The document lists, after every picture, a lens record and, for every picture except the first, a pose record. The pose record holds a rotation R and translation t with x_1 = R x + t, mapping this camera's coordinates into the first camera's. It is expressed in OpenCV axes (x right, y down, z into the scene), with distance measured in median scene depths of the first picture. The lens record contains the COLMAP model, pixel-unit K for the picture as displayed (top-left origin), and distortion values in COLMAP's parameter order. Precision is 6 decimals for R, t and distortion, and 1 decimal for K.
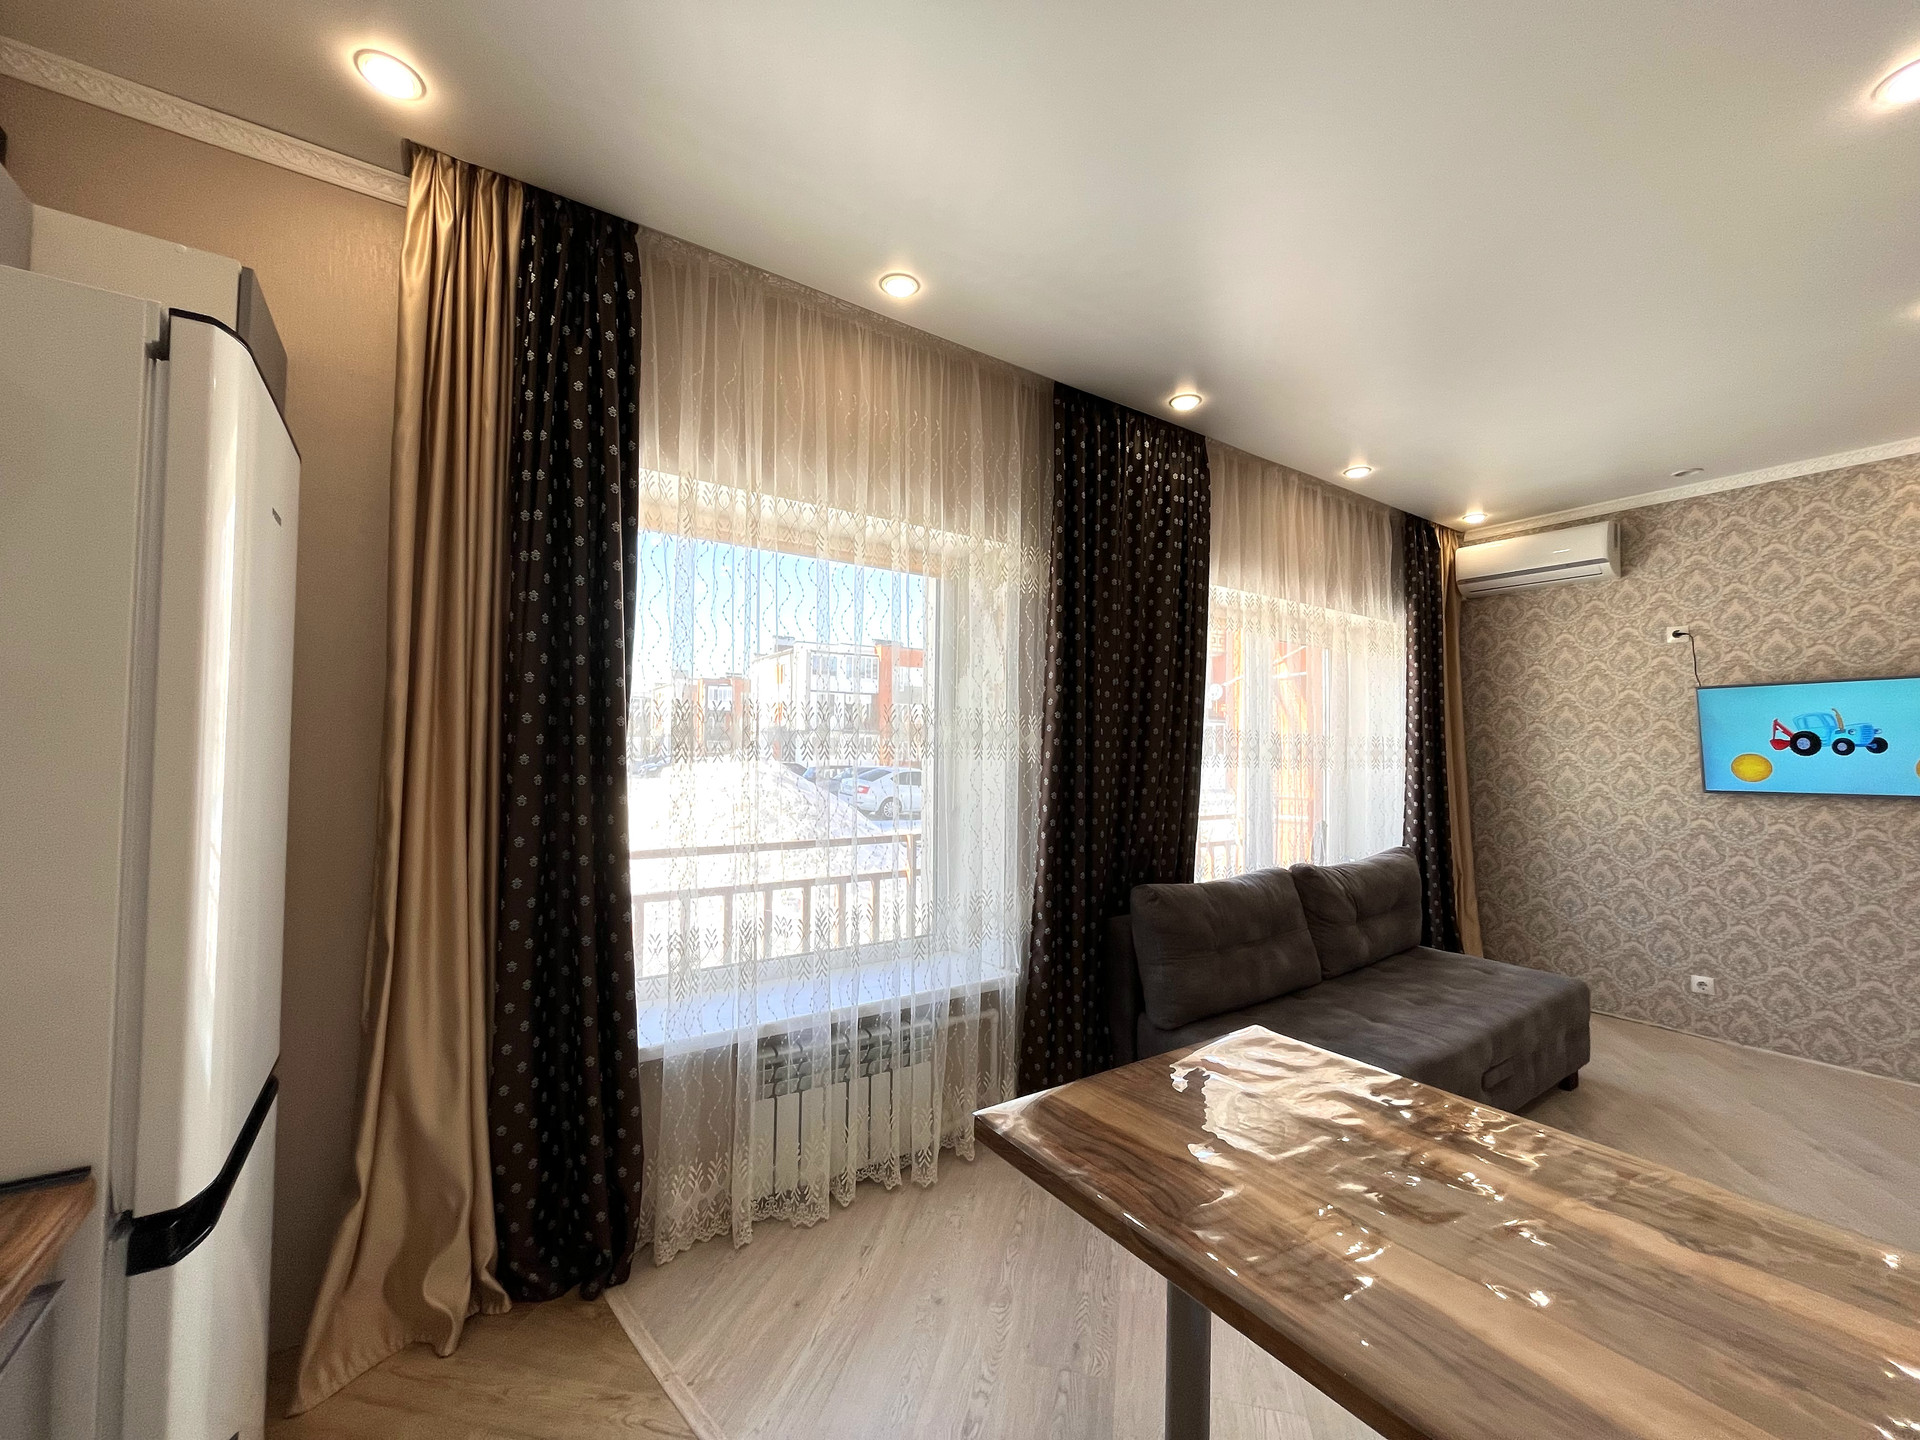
lens RADIAL K [[771.2, 0, 960.2], [0, 771.2, 722.1], [0, 0, 1]] dist [-0.004015, 0.000336]
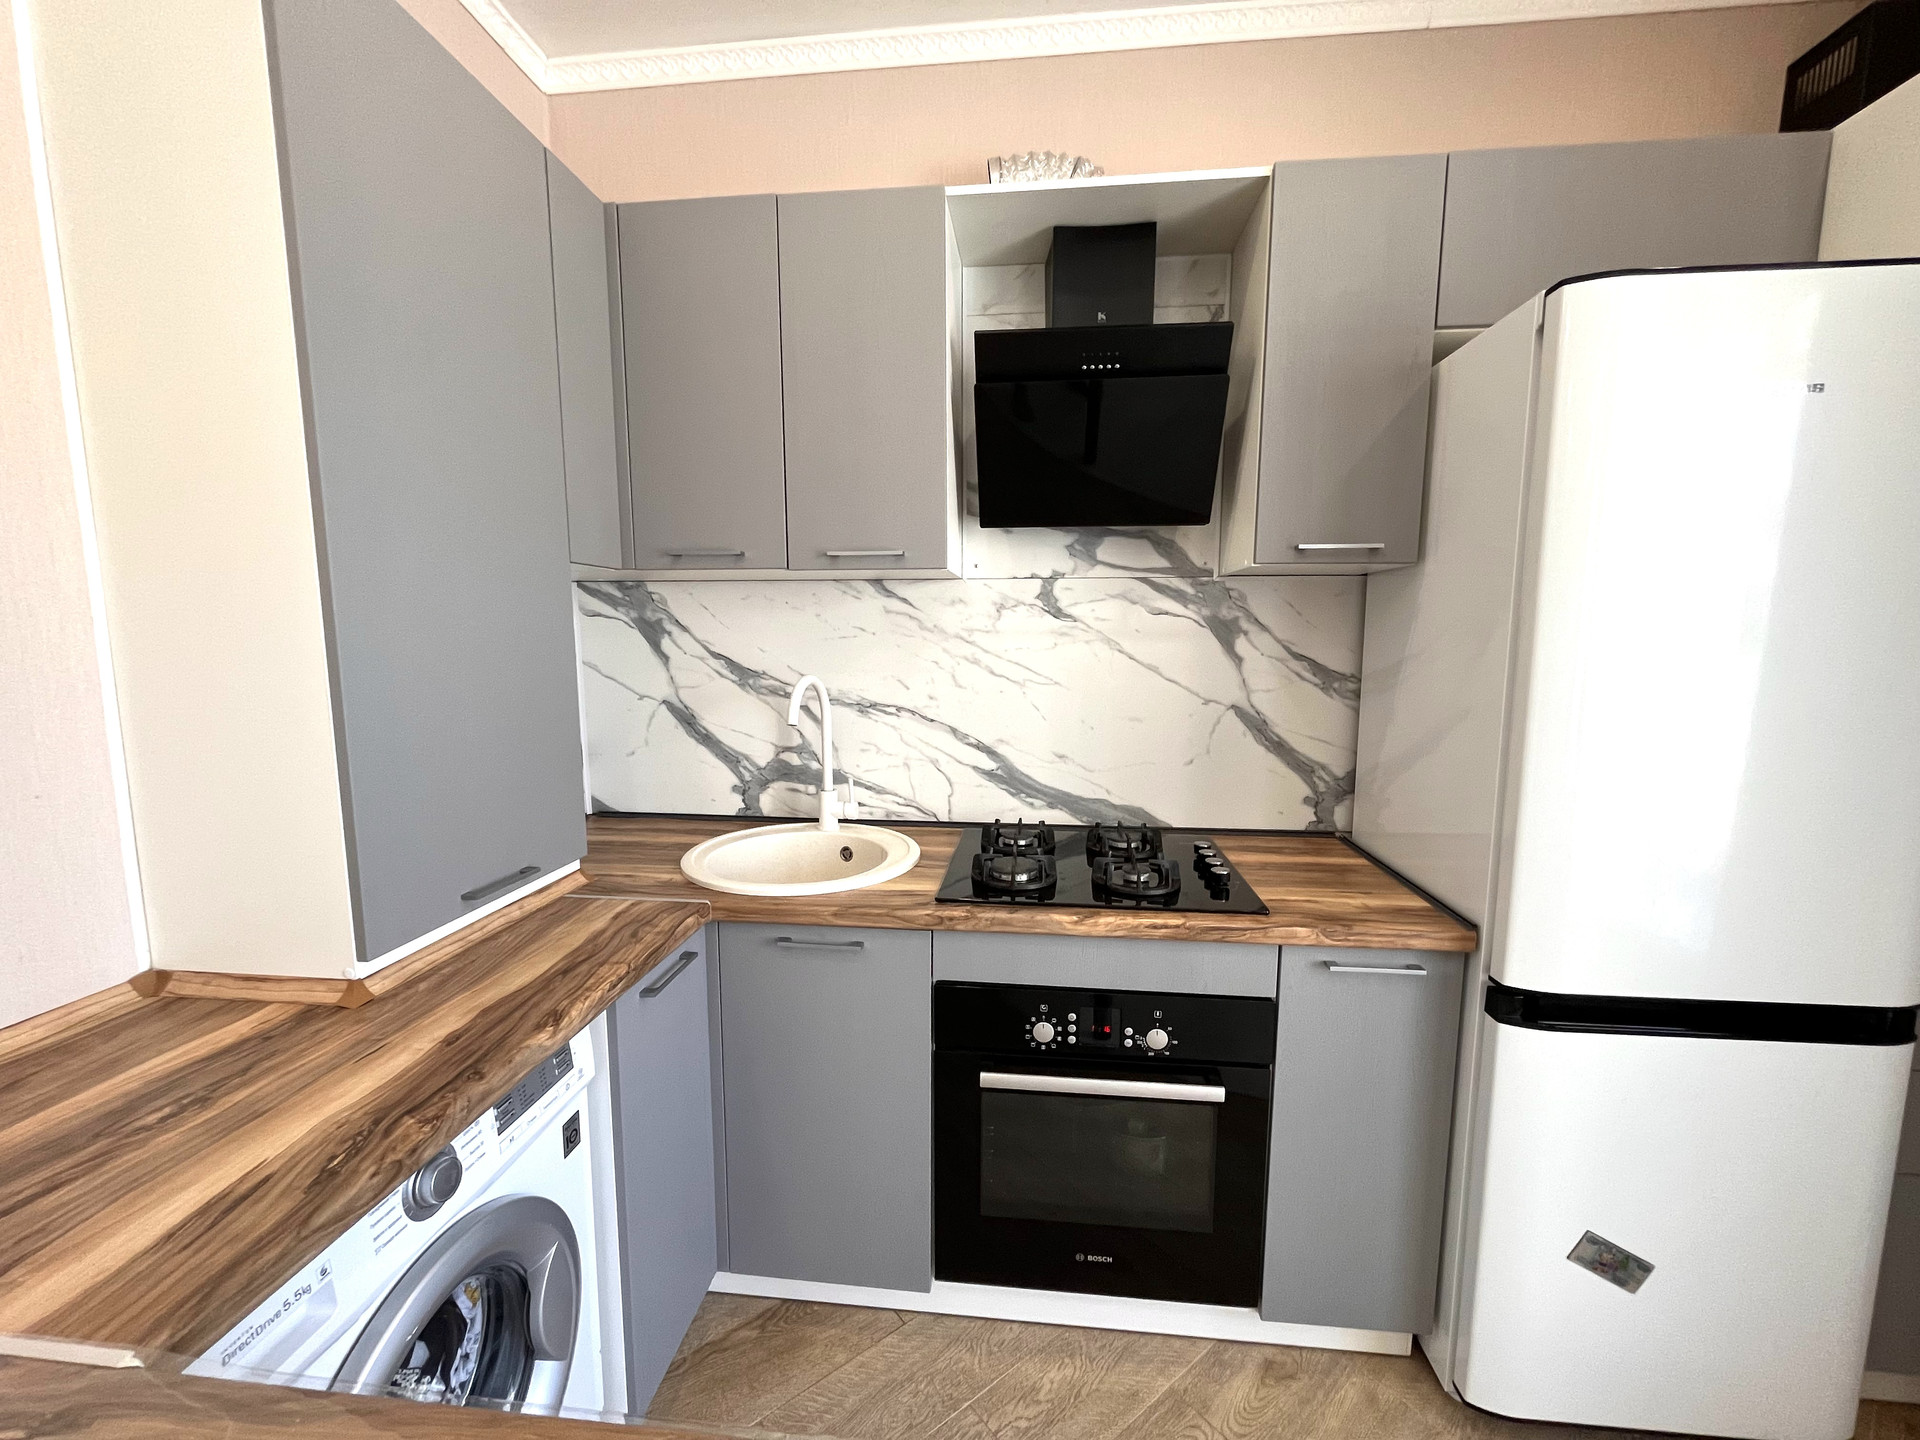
lens RADIAL K [[771.2, 0, 962.6], [0, 771.2, 725.7], [0, 0, 1]] dist [-0.004015, 0.000336]
pose [[-0.637617, 0.078050, -0.766389, 0.217018], [0.018974, 0.996144, 0.085662, 0.014526], [0.770120, 0.040078, -0.636639, 0.403413]]
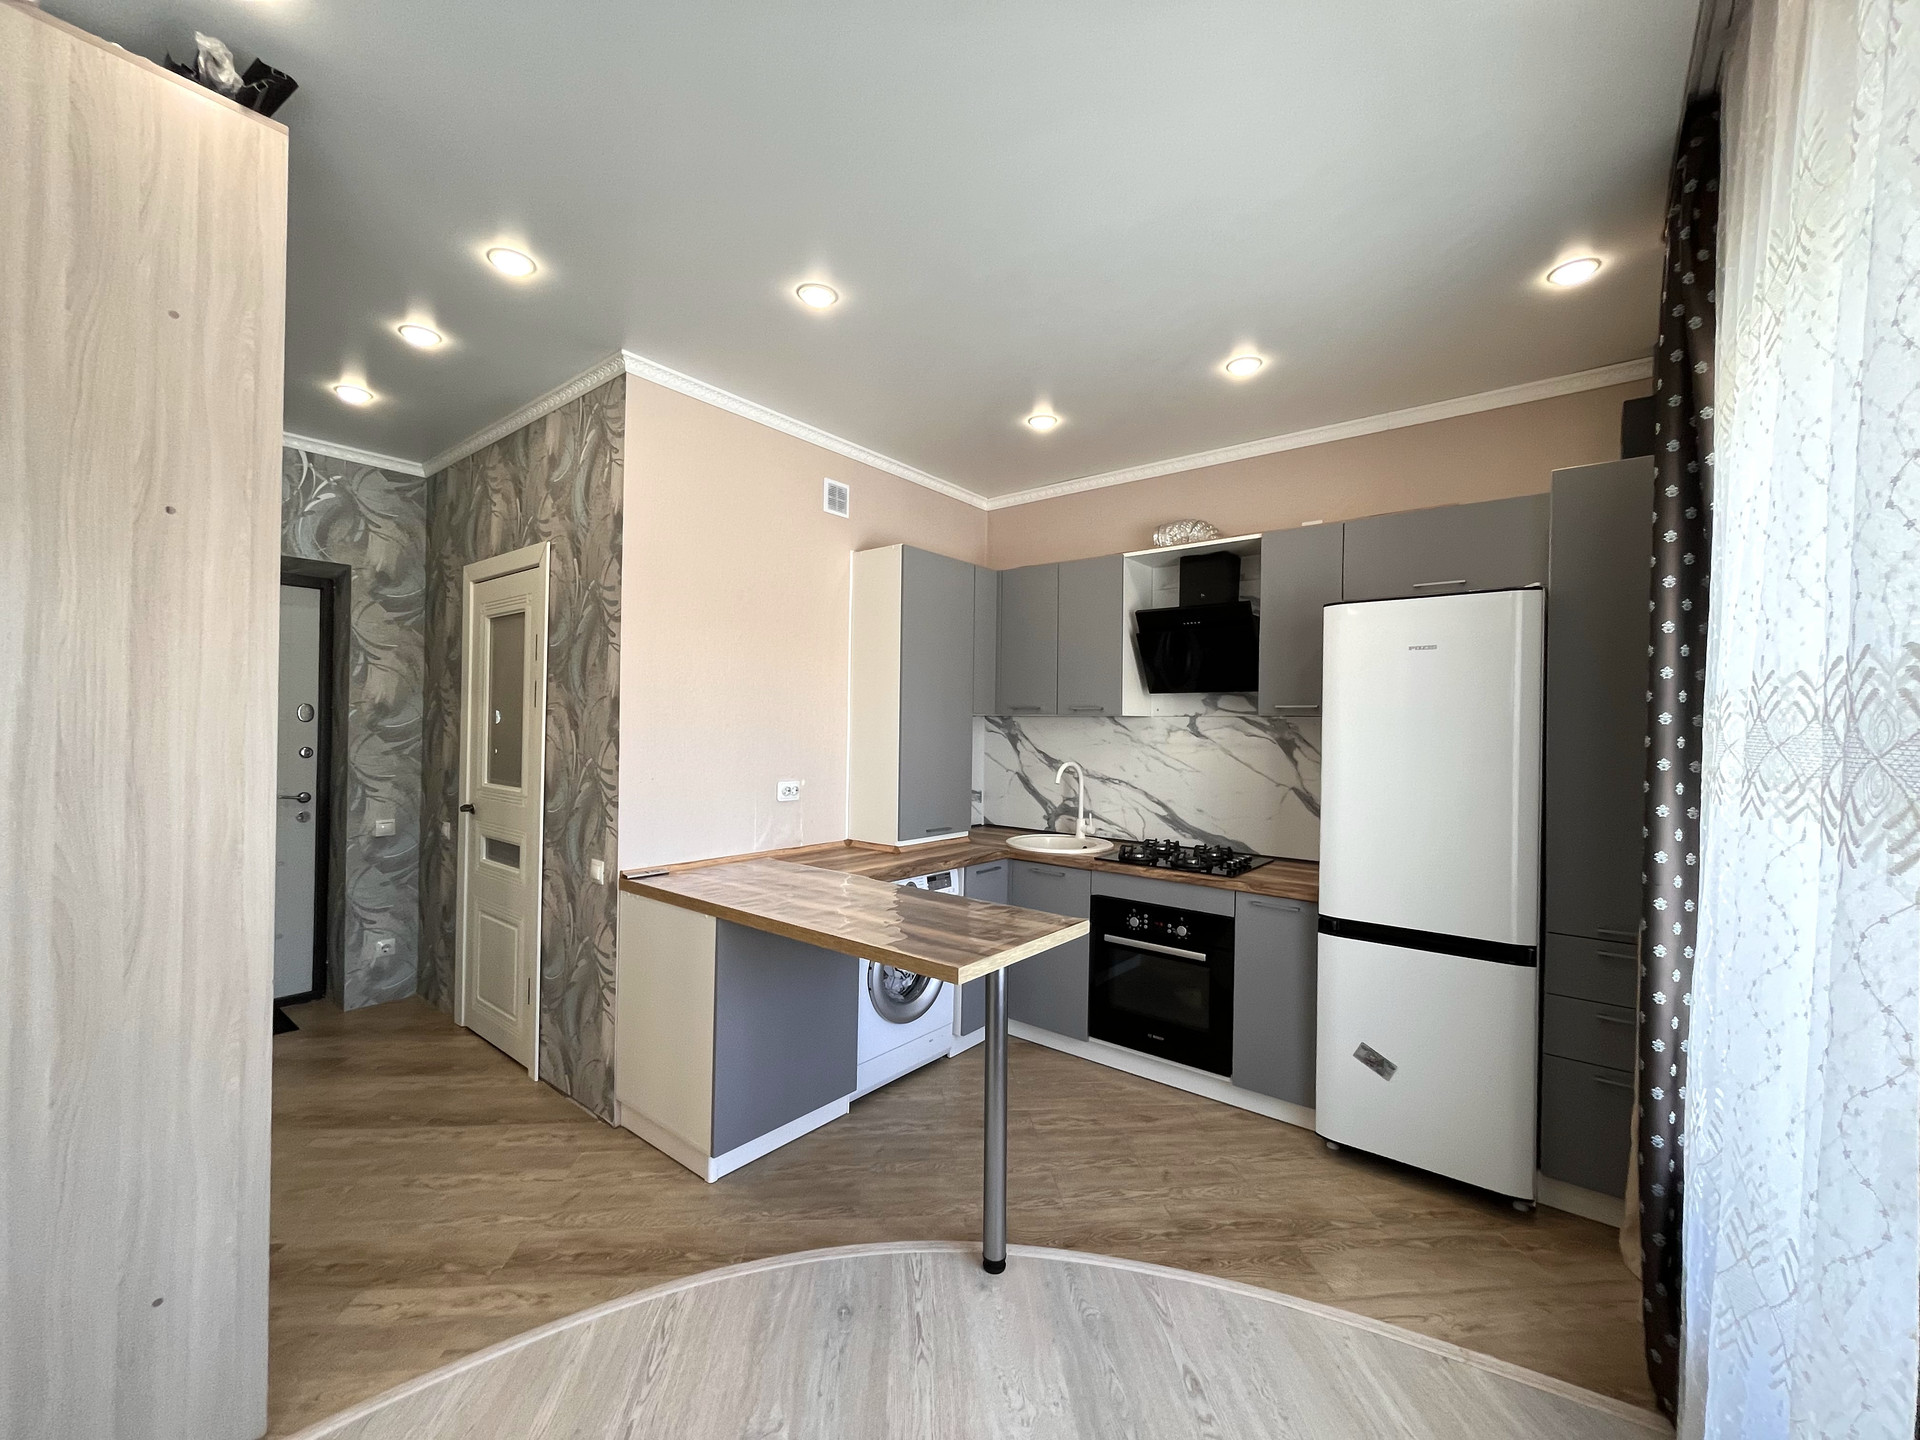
lens RADIAL K [[771.2, 0, 961.2], [0, 771.2, 725.9], [0, 0, 1]] dist [-0.004015, 0.000336]
pose [[-0.951974, -0.029388, -0.304766, 0.432078], [-0.017366, 0.998963, -0.042082, 0.023318], [0.305687, -0.034768, -0.951497, 1.230538]]
